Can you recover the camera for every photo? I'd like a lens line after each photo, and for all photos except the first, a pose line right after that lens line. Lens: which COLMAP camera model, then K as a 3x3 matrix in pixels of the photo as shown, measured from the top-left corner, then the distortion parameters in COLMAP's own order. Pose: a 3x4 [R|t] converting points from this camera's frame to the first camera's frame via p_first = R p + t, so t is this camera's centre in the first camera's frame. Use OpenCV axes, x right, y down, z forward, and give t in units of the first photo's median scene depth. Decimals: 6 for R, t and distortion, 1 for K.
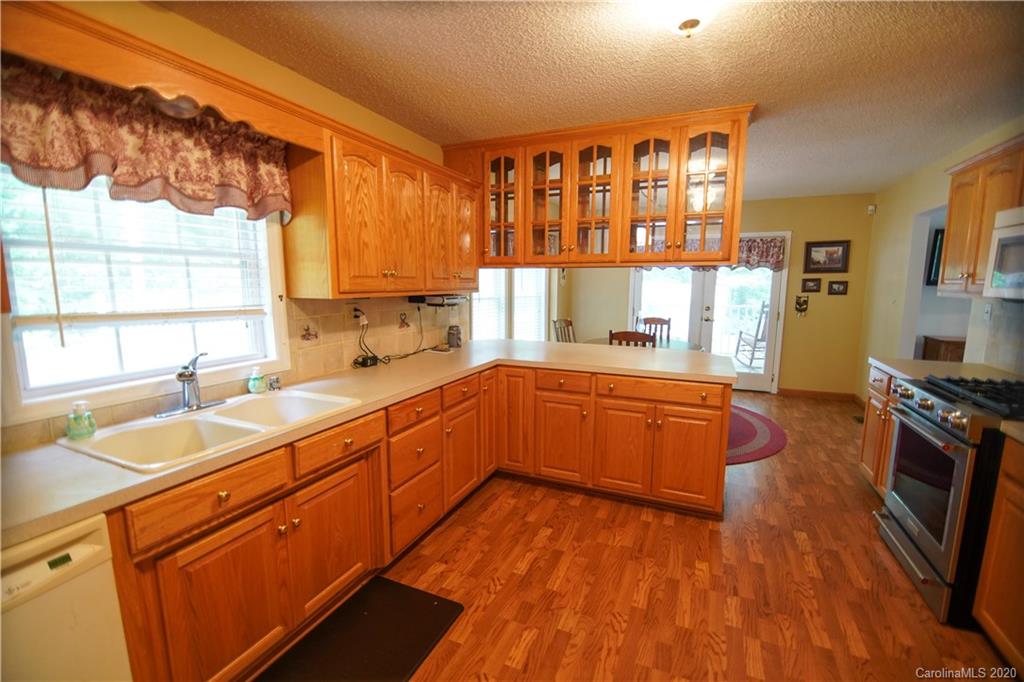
lens RADIAL K [[445.6, 0, 510.2], [0, 445.6, 348.5], [0, 0, 1]] dist [0.000845, -0.012056]
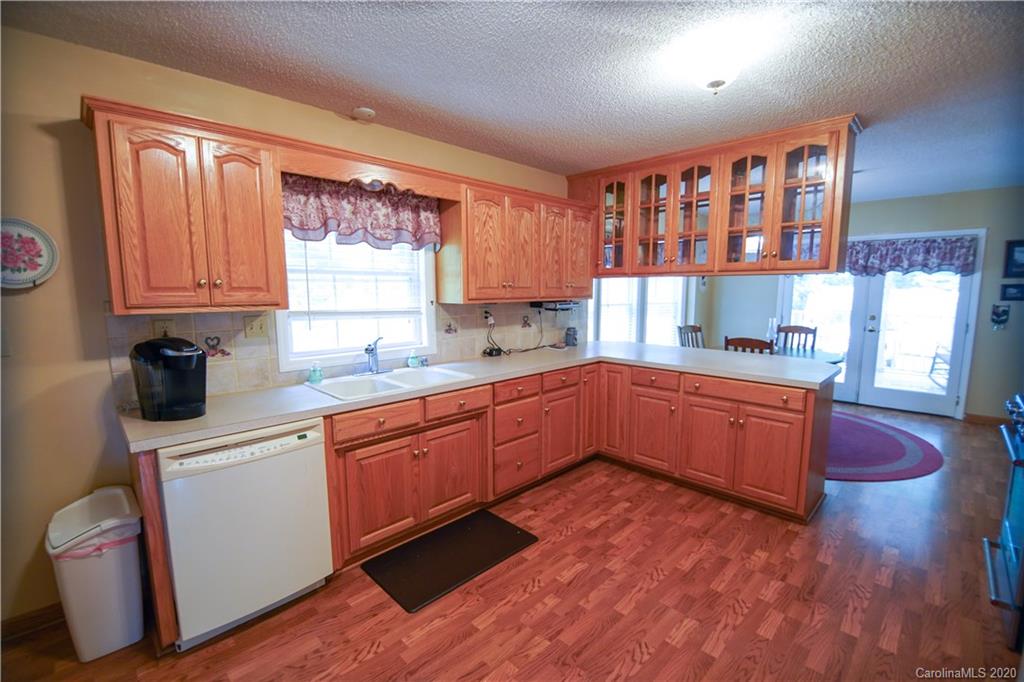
lens RADIAL K [[445.0, 0, 512.1], [0, 445.0, 347.2], [0, 0, 1]] dist [0.002606, -0.014476]
pose [[0.932749, 0.041543, -0.358125, 0.212775], [-0.047075, 0.998869, -0.006737, 0.022723], [0.357440, 0.023143, 0.933649, -0.208820]]
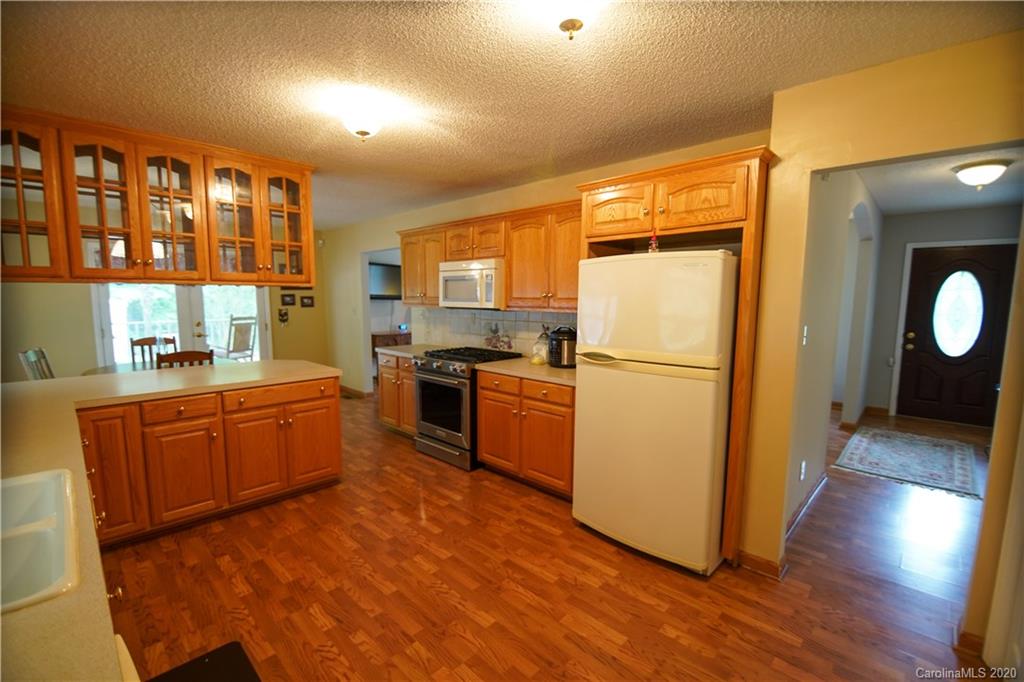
lens RADIAL K [[445.0, 0, 512.1], [0, 445.0, 347.2], [0, 0, 1]] dist [0.002606, -0.014476]
pose [[0.343626, -0.106218, 0.933081, -0.568878], [0.133640, 0.989002, 0.063368, -0.021123], [-0.929549, 0.102922, 0.354041, 0.037045]]
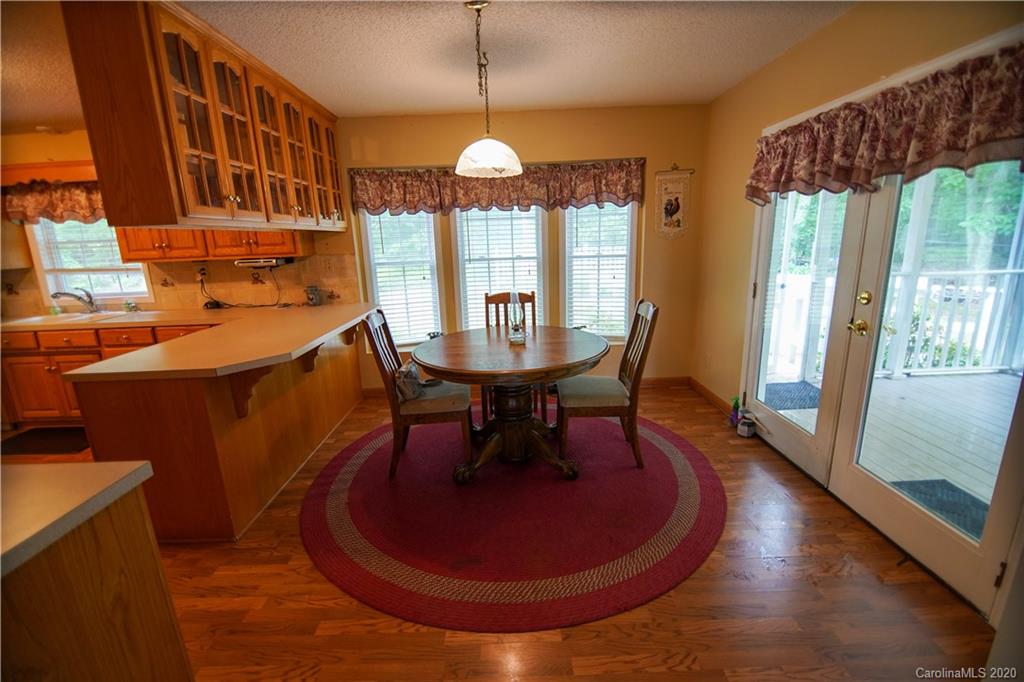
lens RADIAL K [[445.0, 0, 512.1], [0, 445.0, 347.2], [0, 0, 1]] dist [0.002606, -0.014476]
pose [[0.410148, 0.200641, -0.889675, 1.548404], [-0.097014, 0.979564, 0.176189, -0.207366], [0.906845, 0.014047, 0.421231, 1.413708]]
